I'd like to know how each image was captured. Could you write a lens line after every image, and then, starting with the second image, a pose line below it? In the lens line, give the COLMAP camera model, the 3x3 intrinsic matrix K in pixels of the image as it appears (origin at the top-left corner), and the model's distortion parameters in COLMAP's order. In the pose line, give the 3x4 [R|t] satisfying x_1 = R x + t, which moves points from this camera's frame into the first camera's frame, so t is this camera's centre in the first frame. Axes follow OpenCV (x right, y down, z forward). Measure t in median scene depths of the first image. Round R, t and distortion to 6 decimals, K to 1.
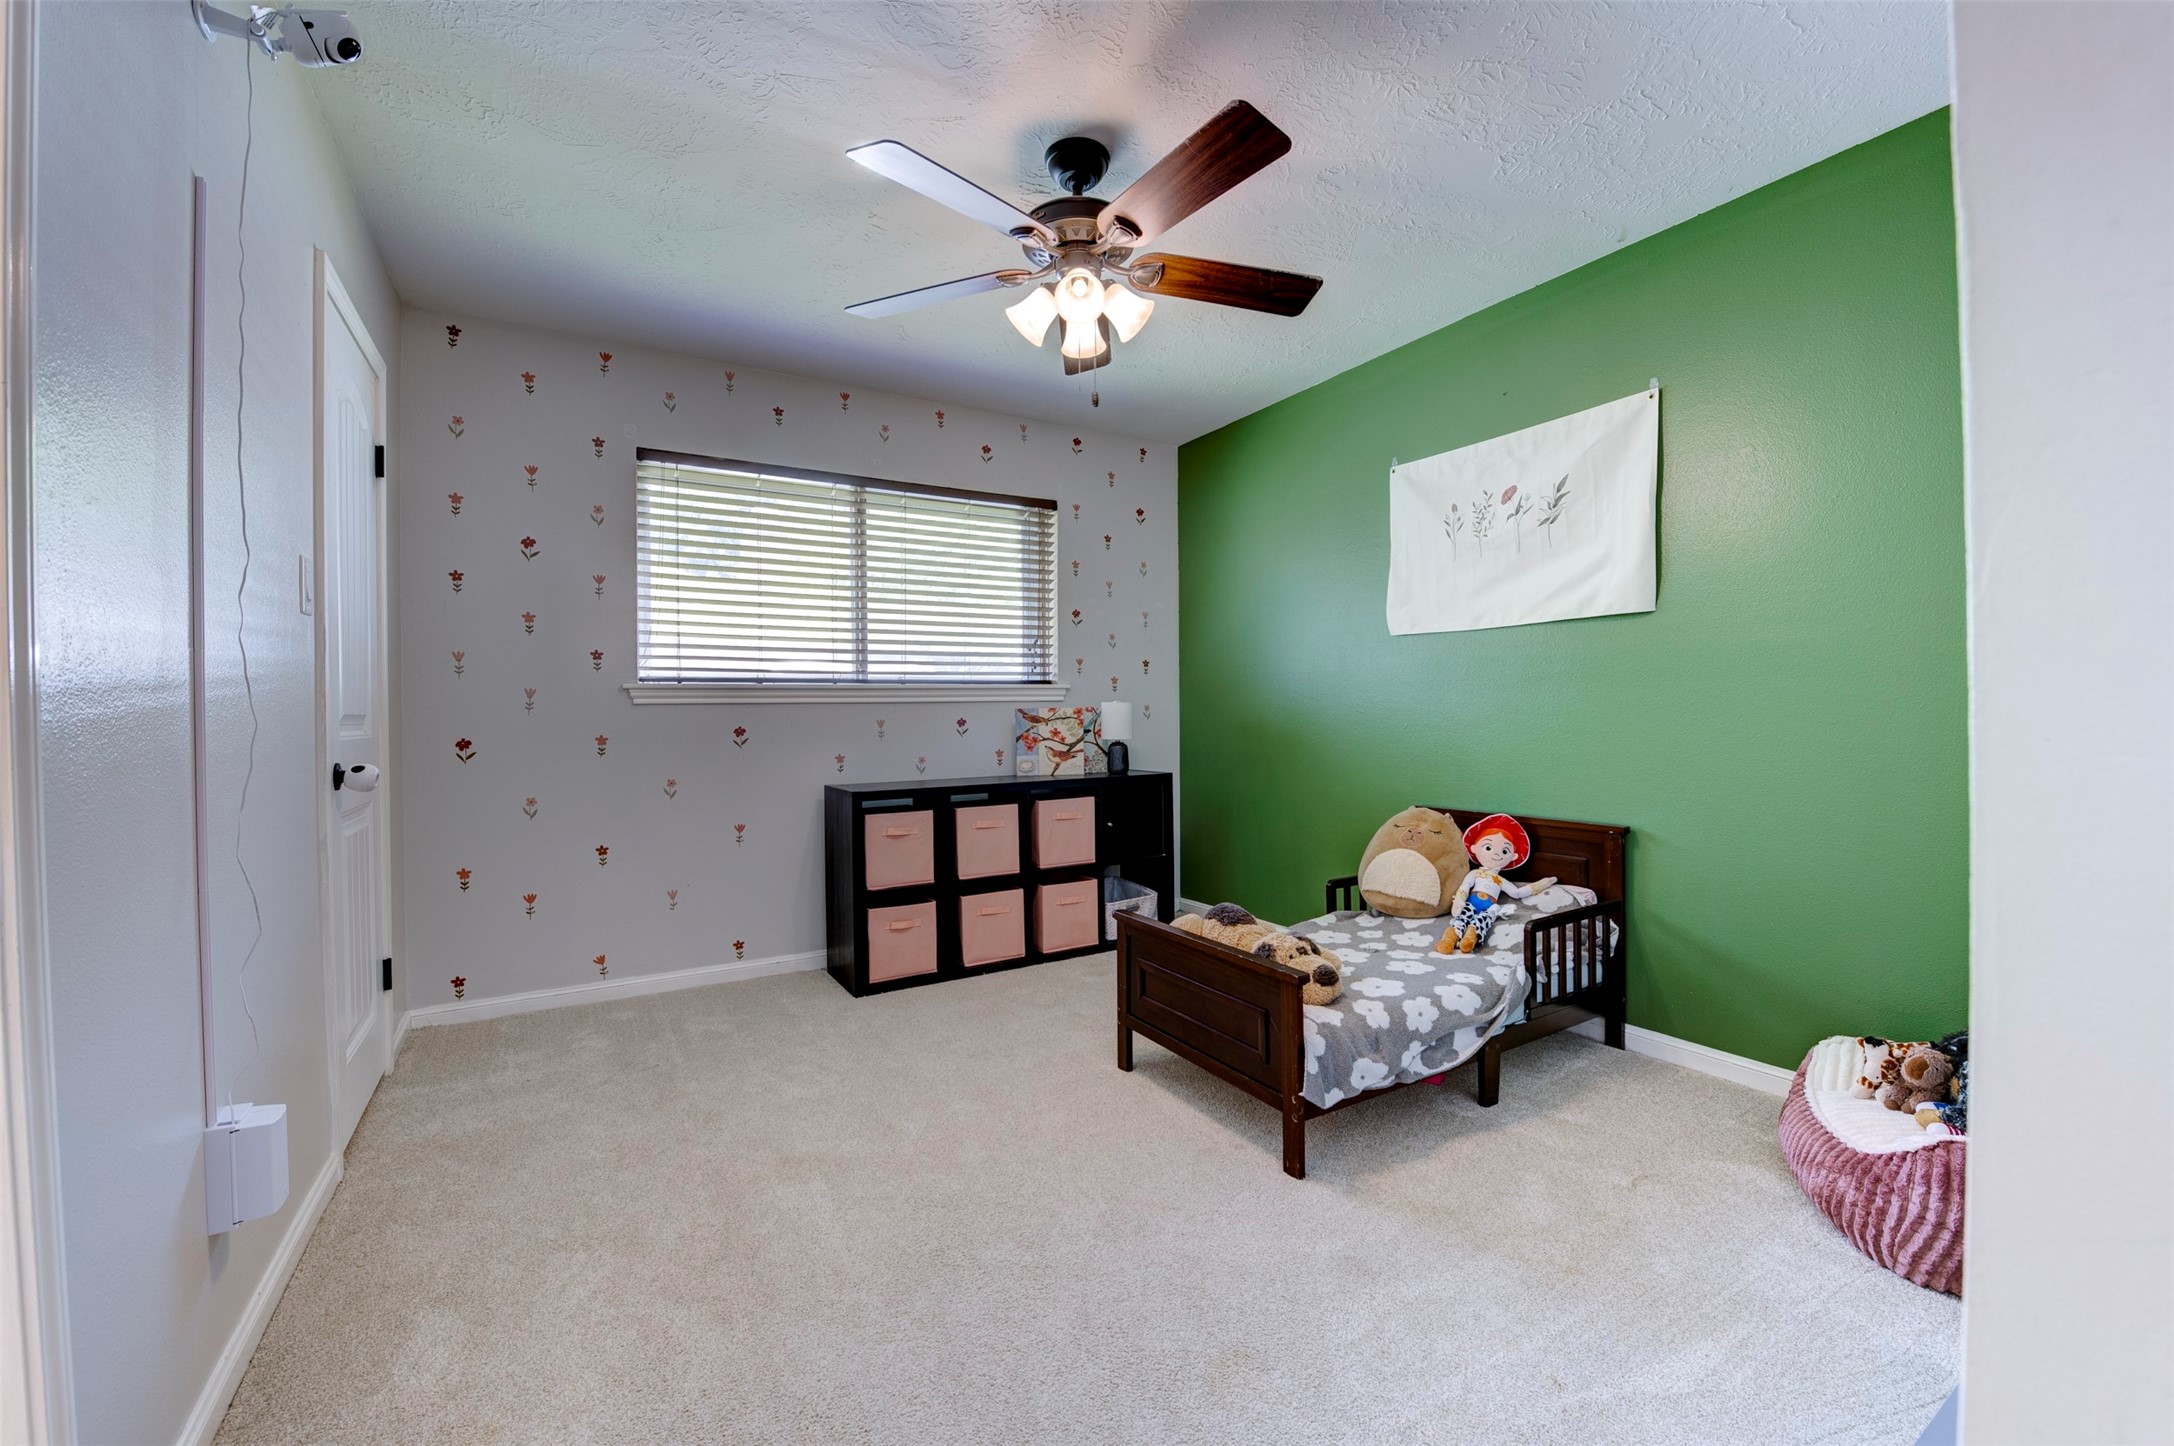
lens RADIAL K [[868.5, 0, 1085.0], [0, 868.5, 718.6], [0, 0, 1]] dist [-0.015868, -0.001767]
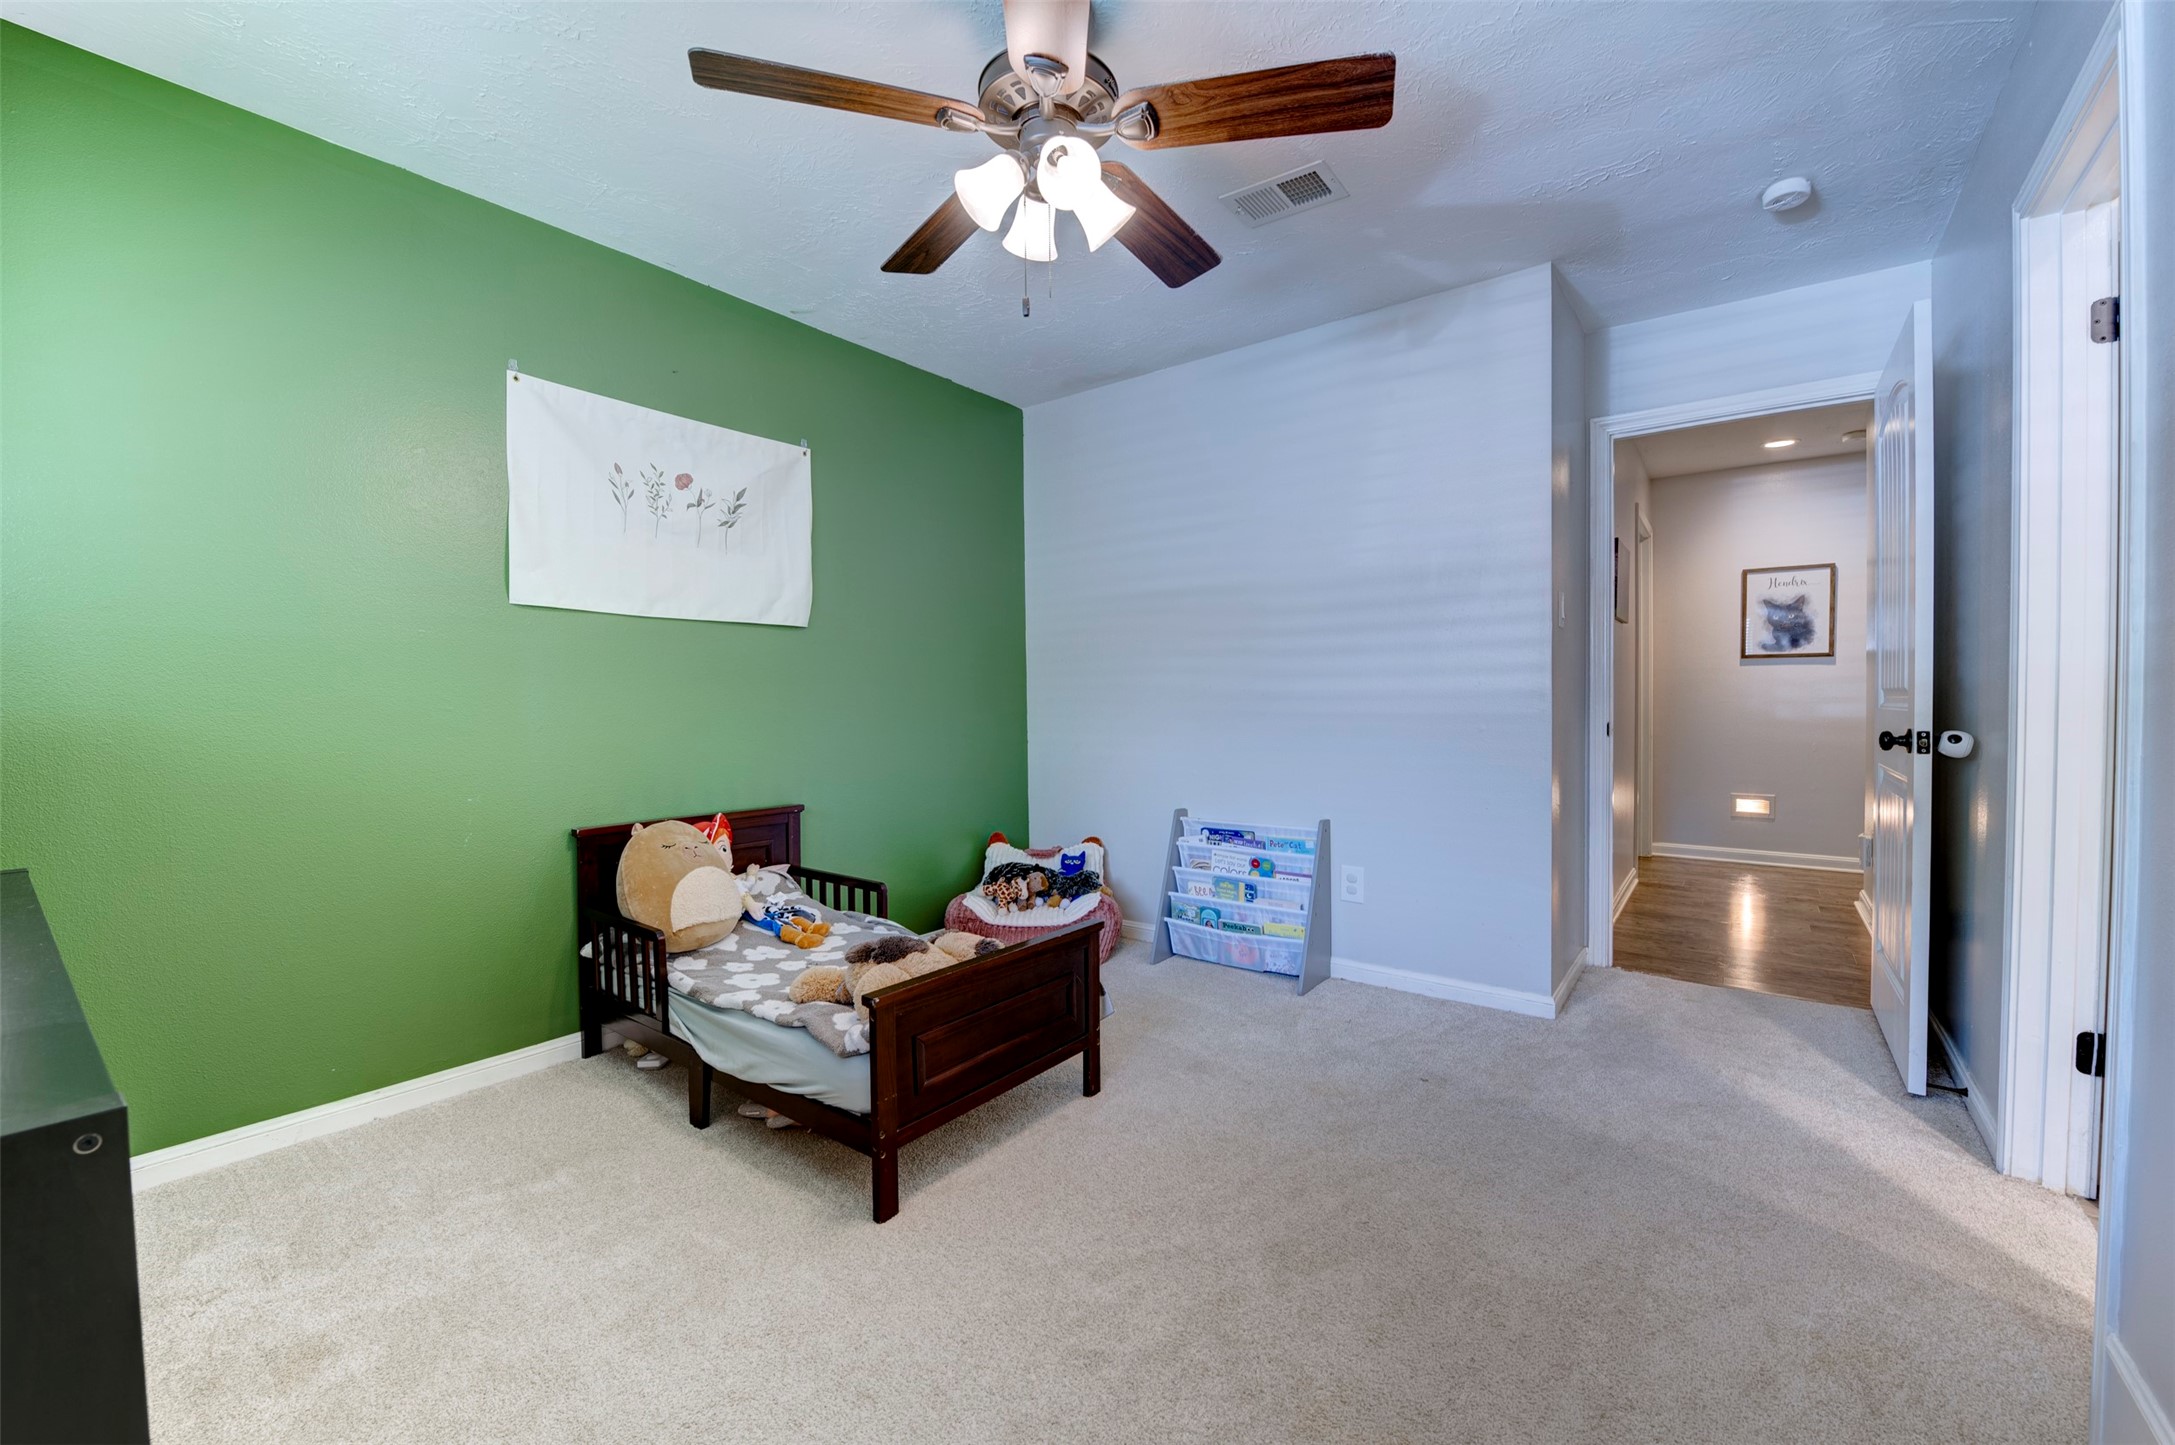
lens RADIAL K [[868.9, 0, 1090.5], [0, 868.9, 718.3], [0, 0, 1]] dist [-0.015868, -0.001767]
pose [[-0.382324, -0.002205, 0.924026, -0.597534], [0.017664, 0.999797, 0.009694, 0.001431], [-0.923859, 0.020028, -0.382208, 1.011534]]
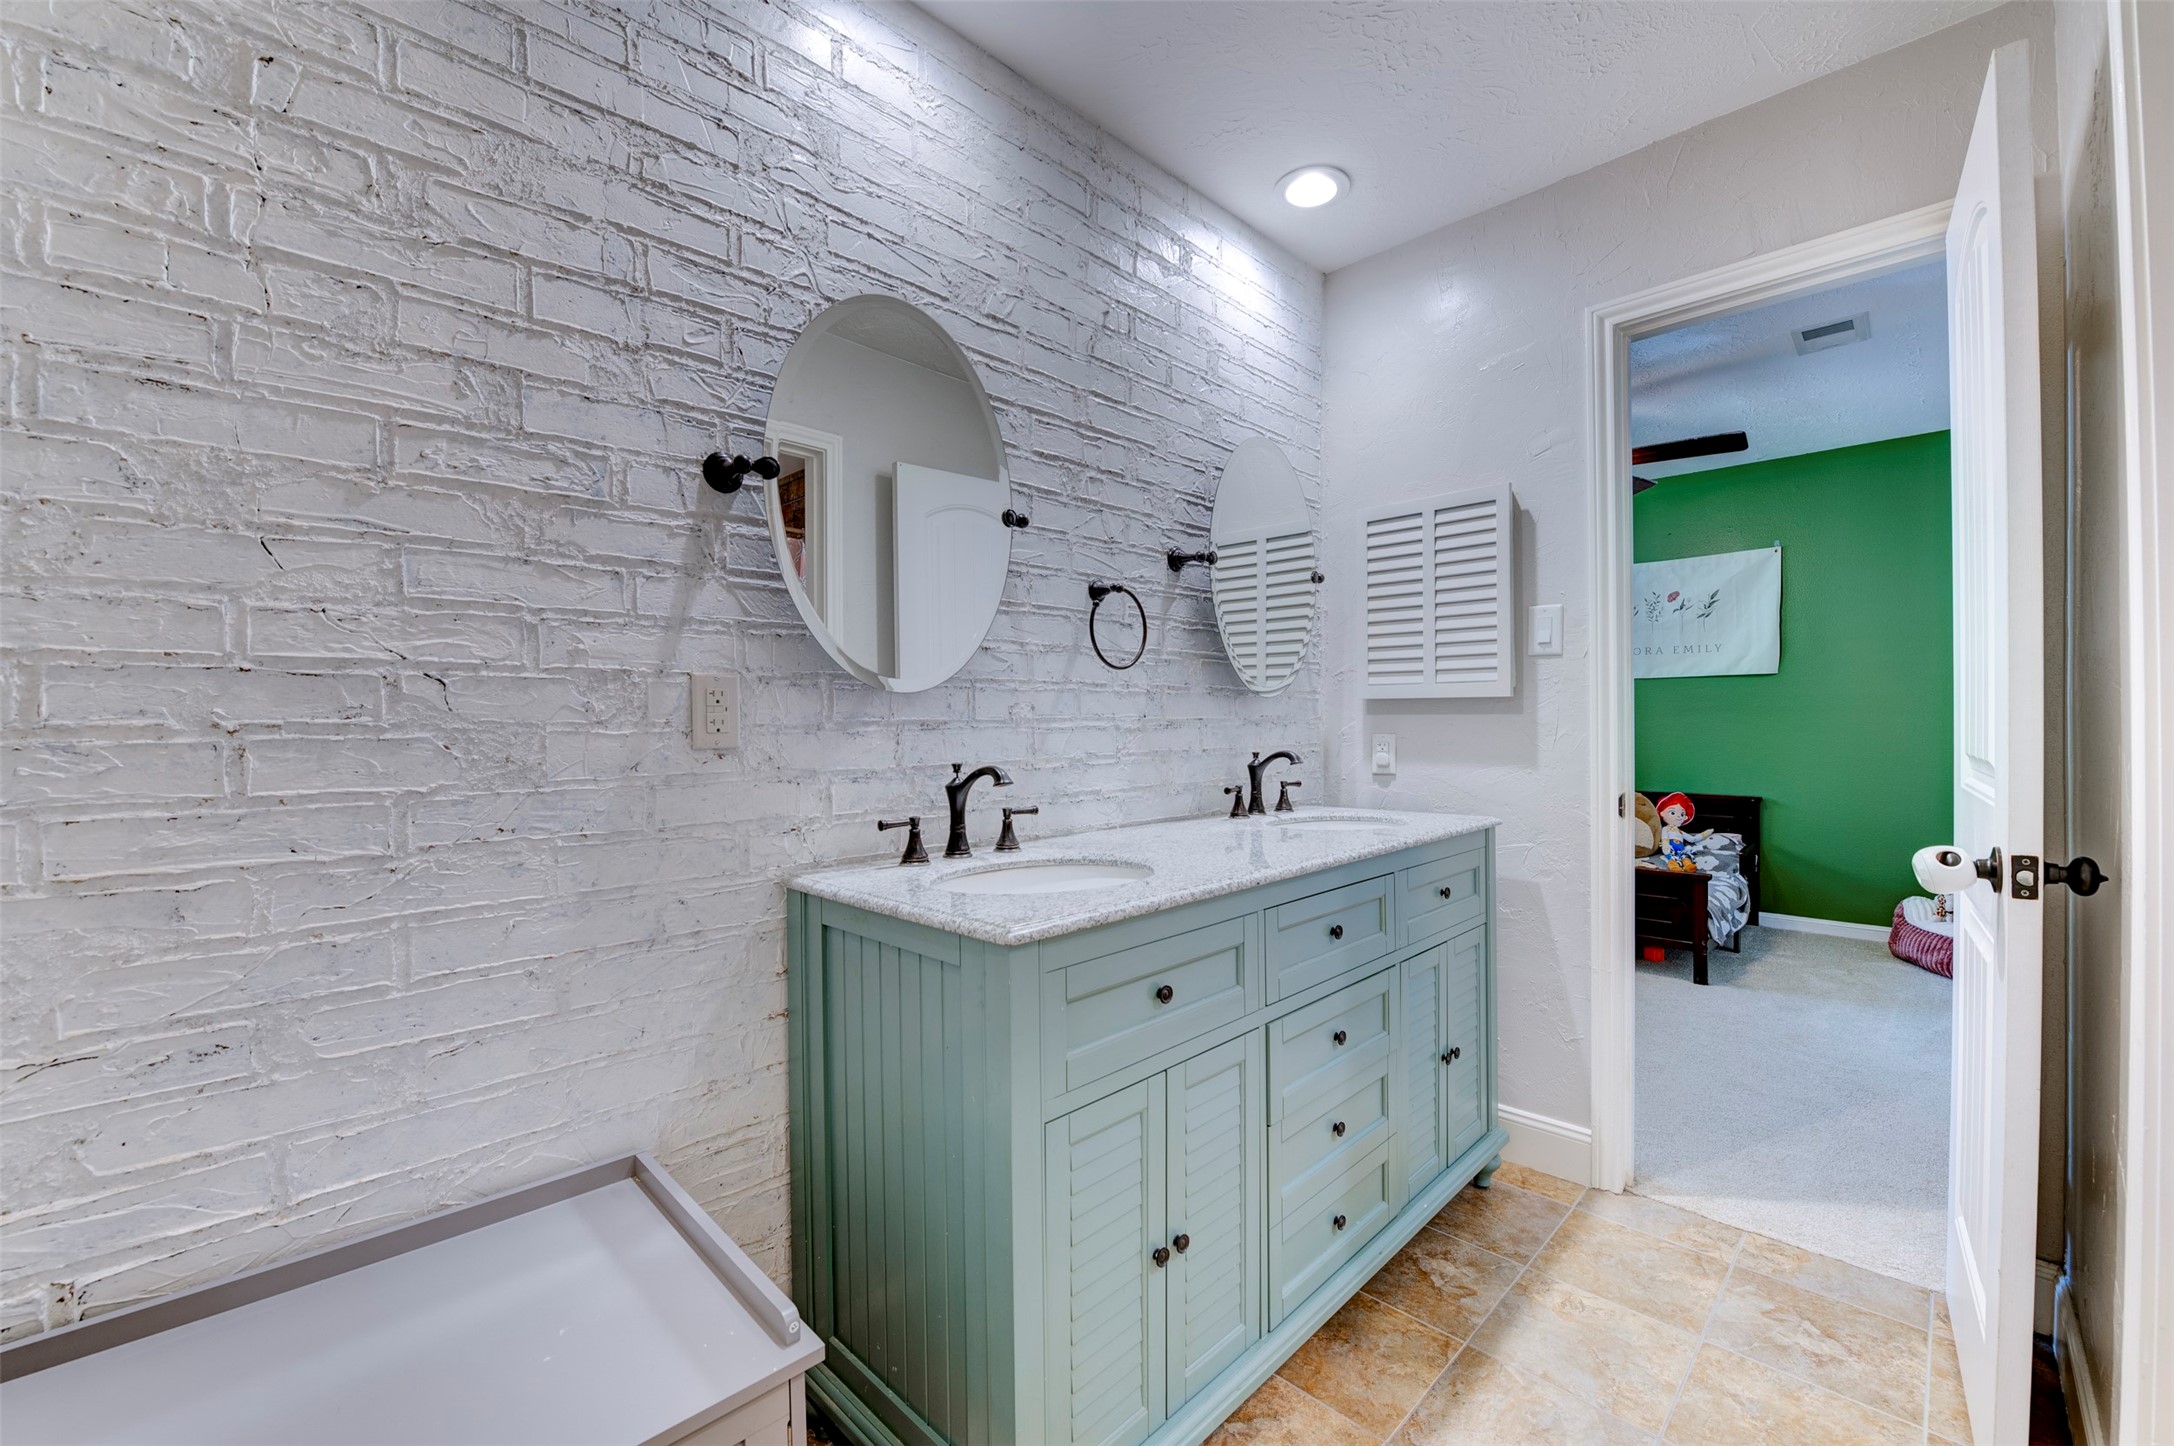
lens RADIAL K [[868.5, 0, 1092.9], [0, 868.5, 720.5], [0, 0, 1]] dist [-0.015868, -0.001767]
pose [[0.969676, 0.002193, 0.244386, -1.024831], [-0.000725, 0.999981, -0.006097, -0.015572], [-0.244395, 0.005735, 0.969659, -0.325384]]
